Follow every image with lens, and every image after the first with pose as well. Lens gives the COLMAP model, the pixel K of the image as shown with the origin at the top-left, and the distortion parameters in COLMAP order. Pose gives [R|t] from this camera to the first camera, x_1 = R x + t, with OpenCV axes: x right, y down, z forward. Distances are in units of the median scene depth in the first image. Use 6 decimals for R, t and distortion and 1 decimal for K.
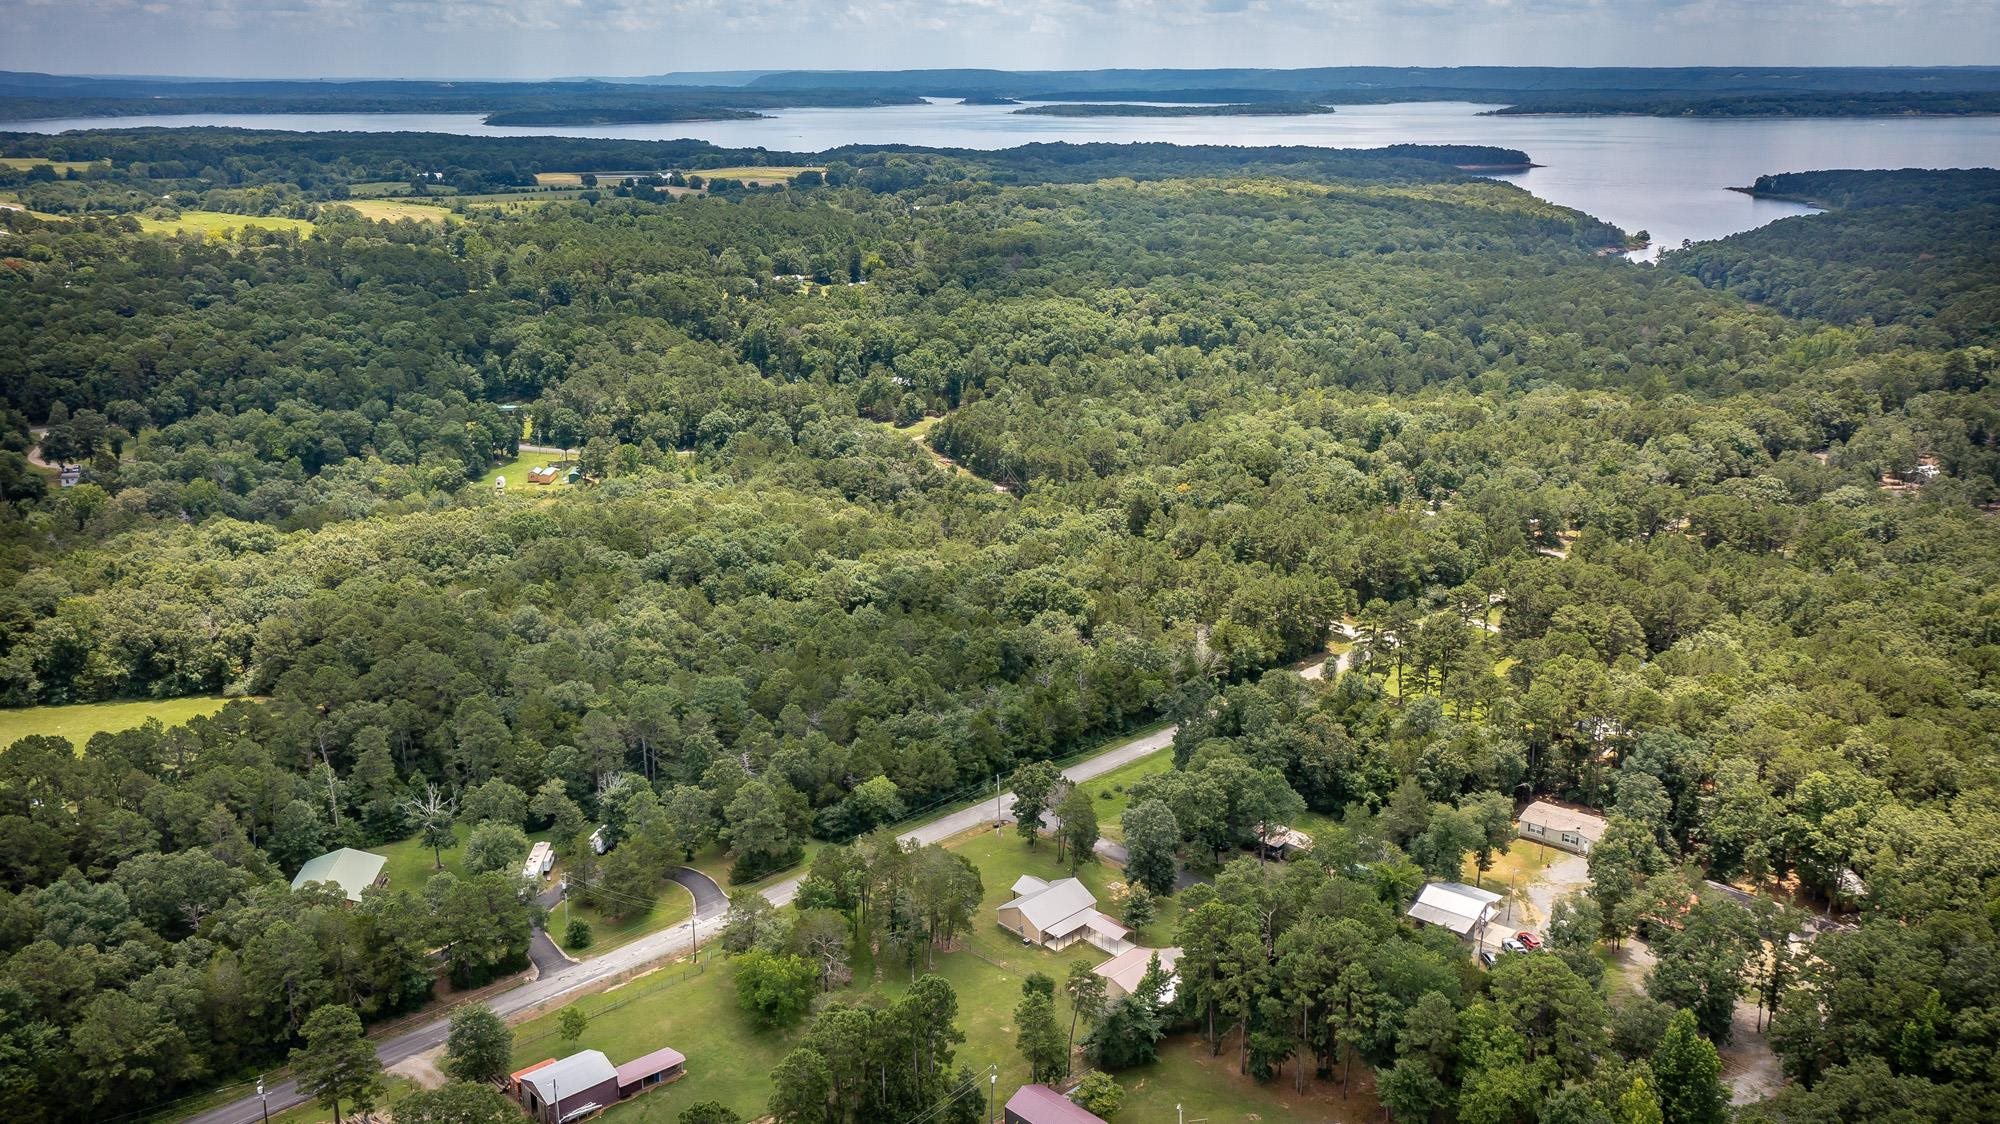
lens RADIAL K [[1620.0, 0, 987.7], [0, 1620.0, 568.0], [0, 0, 1]] dist [0.009514, 0.005970]
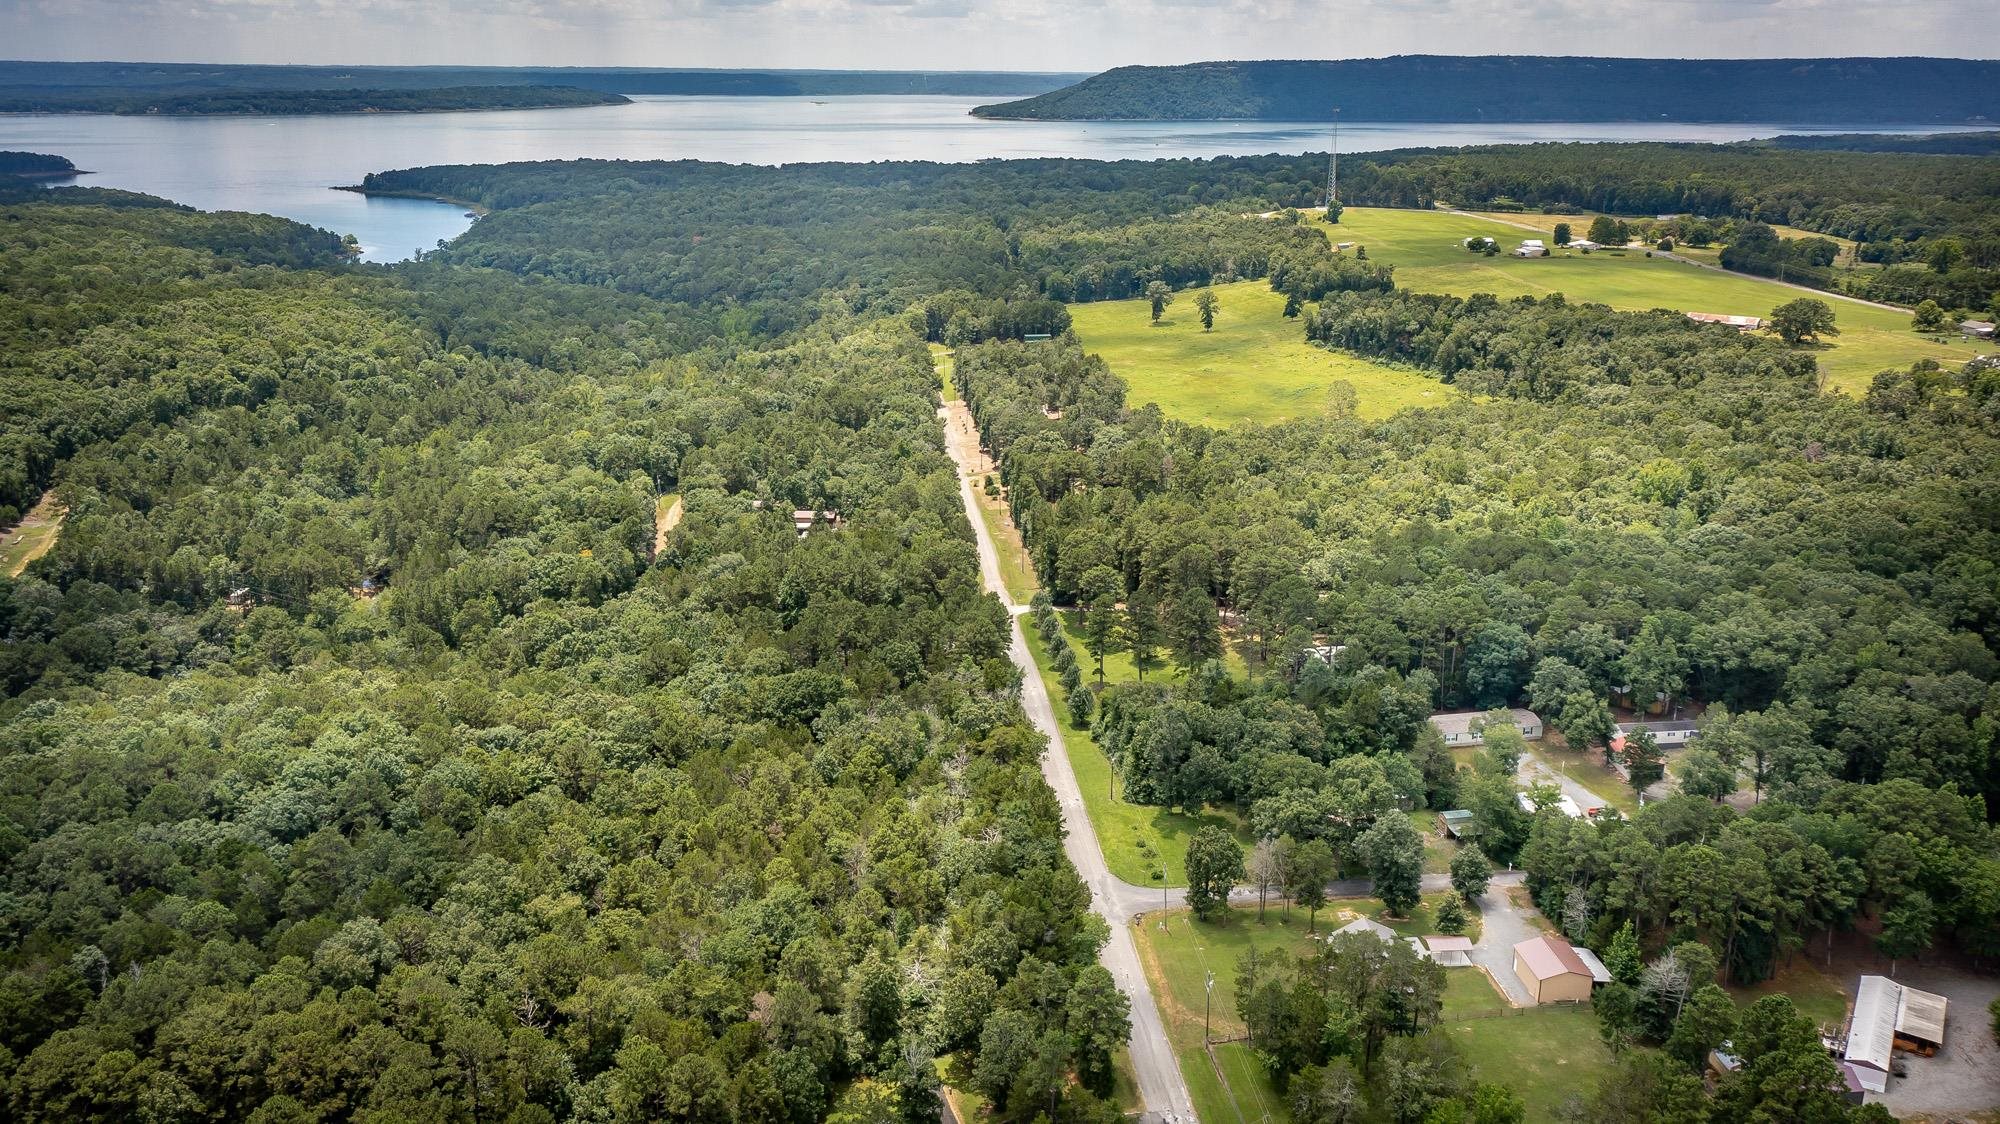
lens RADIAL K [[1620.0, 0, 1010.8], [0, 1620.0, 579.5], [0, 0, 1]] dist [0.009514, 0.005970]
pose [[0.613634, -0.230531, 0.755188, -0.301606], [0.224176, 0.967938, 0.113320, -0.062034], [-0.757099, 0.099758, 0.645639, 0.196823]]
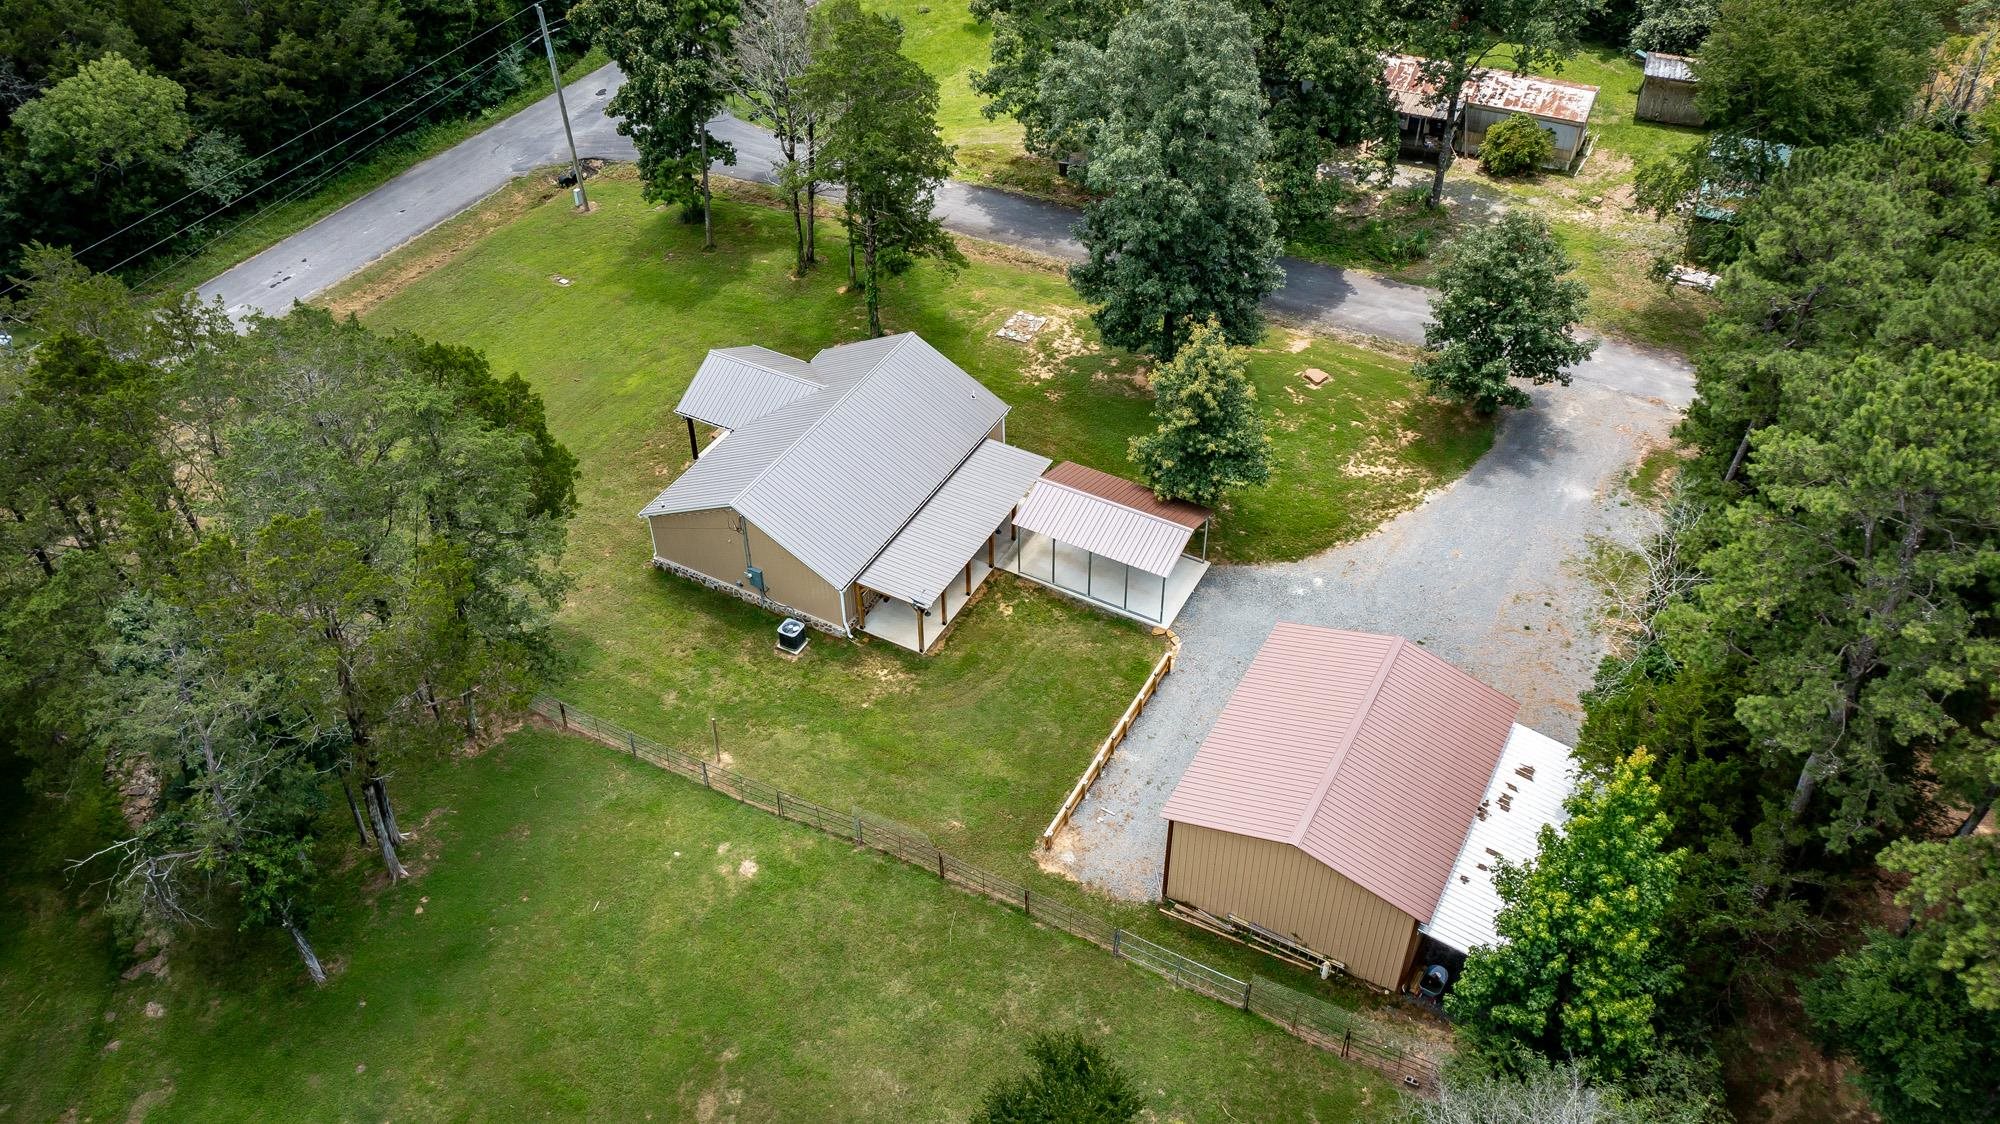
lens RADIAL K [[1620.0, 0, 990.9], [0, 1620.0, 555.2], [0, 0, 1]] dist [0.009514, 0.005970]
pose [[0.957451, -0.193603, 0.214022, 0.000897], [0.094879, 0.911538, 0.400120, 0.047020], [-0.272553, -0.362789, 0.891122, 0.293664]]
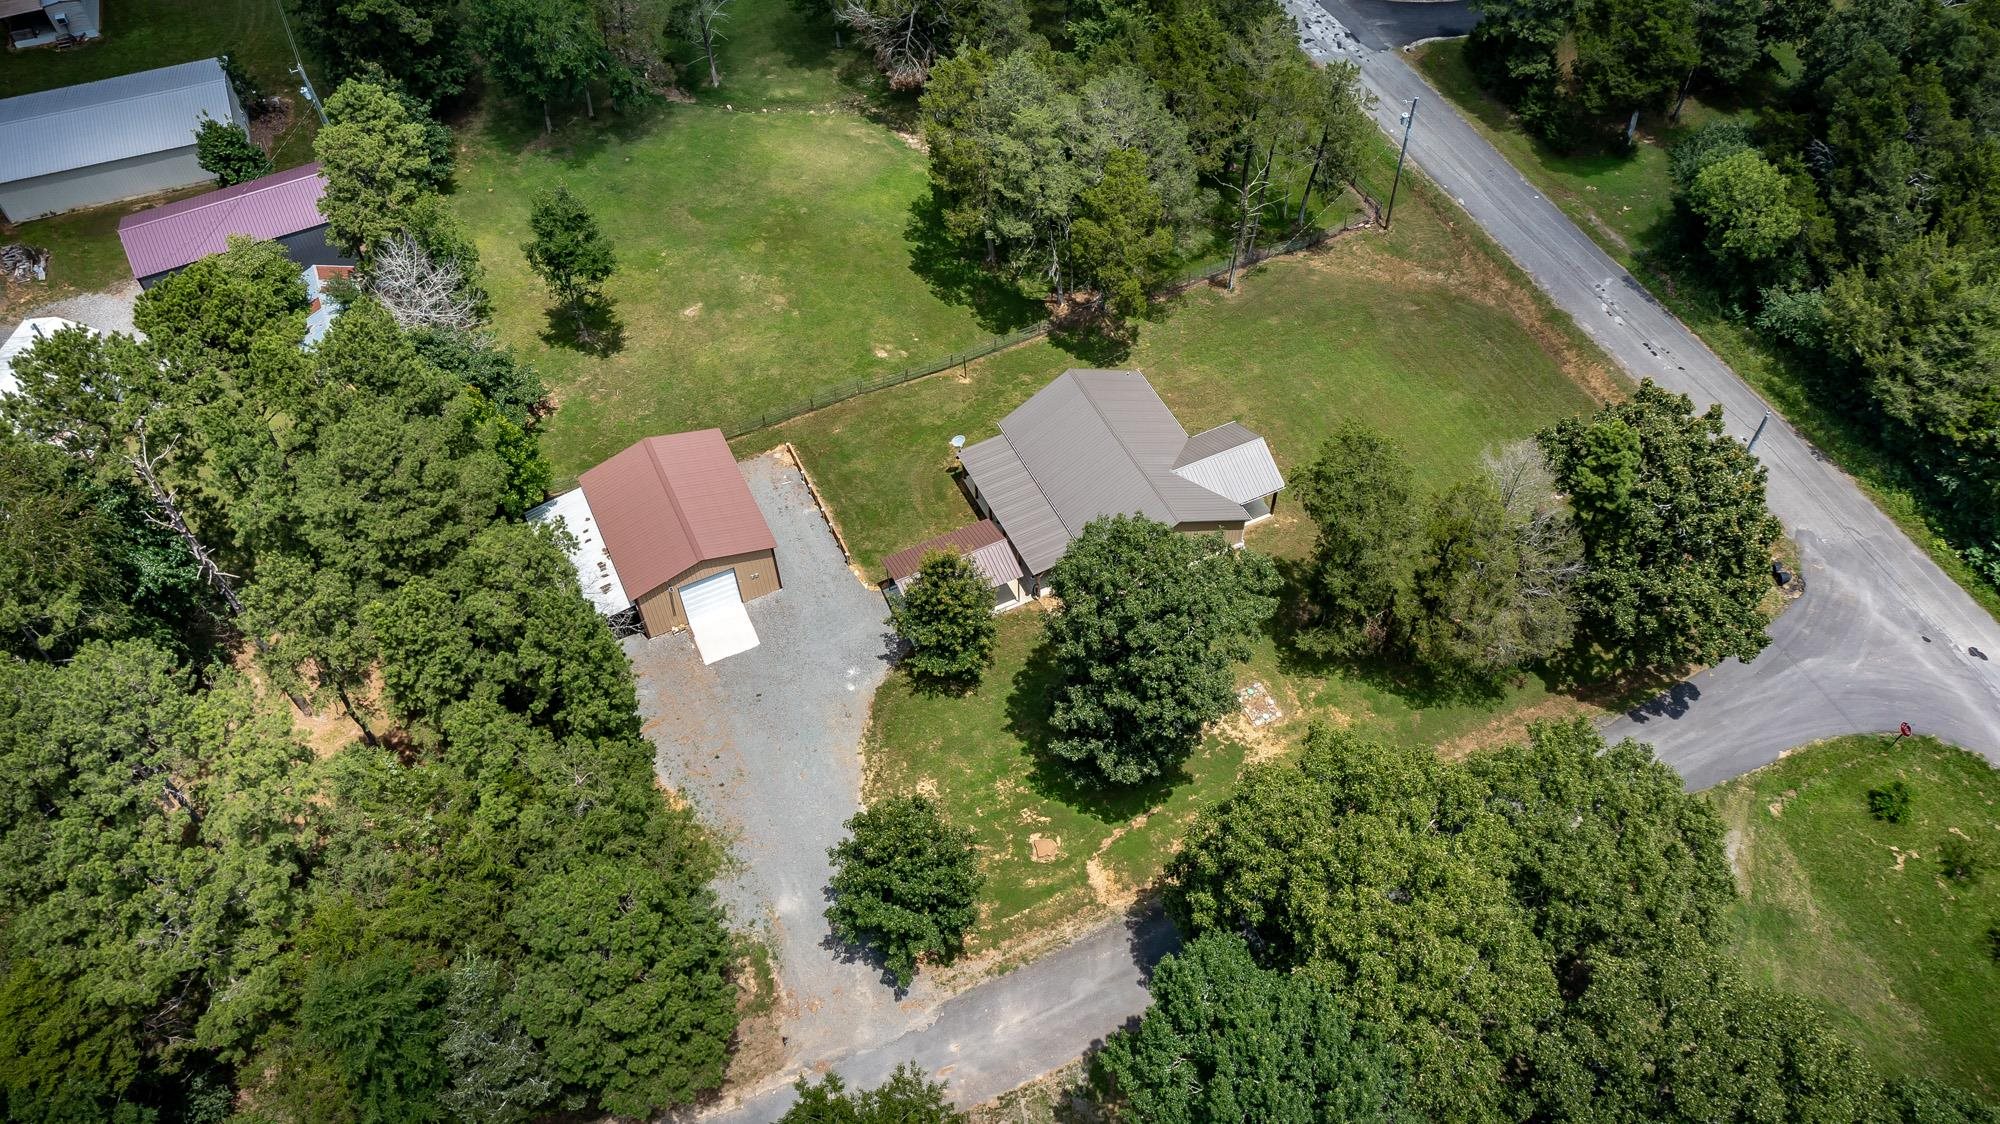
lens RADIAL K [[1538.8, 0, 1006.5], [0, 1538.8, 566.5], [0, 0, 1]] dist [0.004015, 0.012847]
pose [[-0.317841, 0.755542, -0.572829, 0.094201], [-0.259685, 0.511687, 0.818988, -0.018016], [0.911889, 0.409063, 0.033568, 0.371925]]
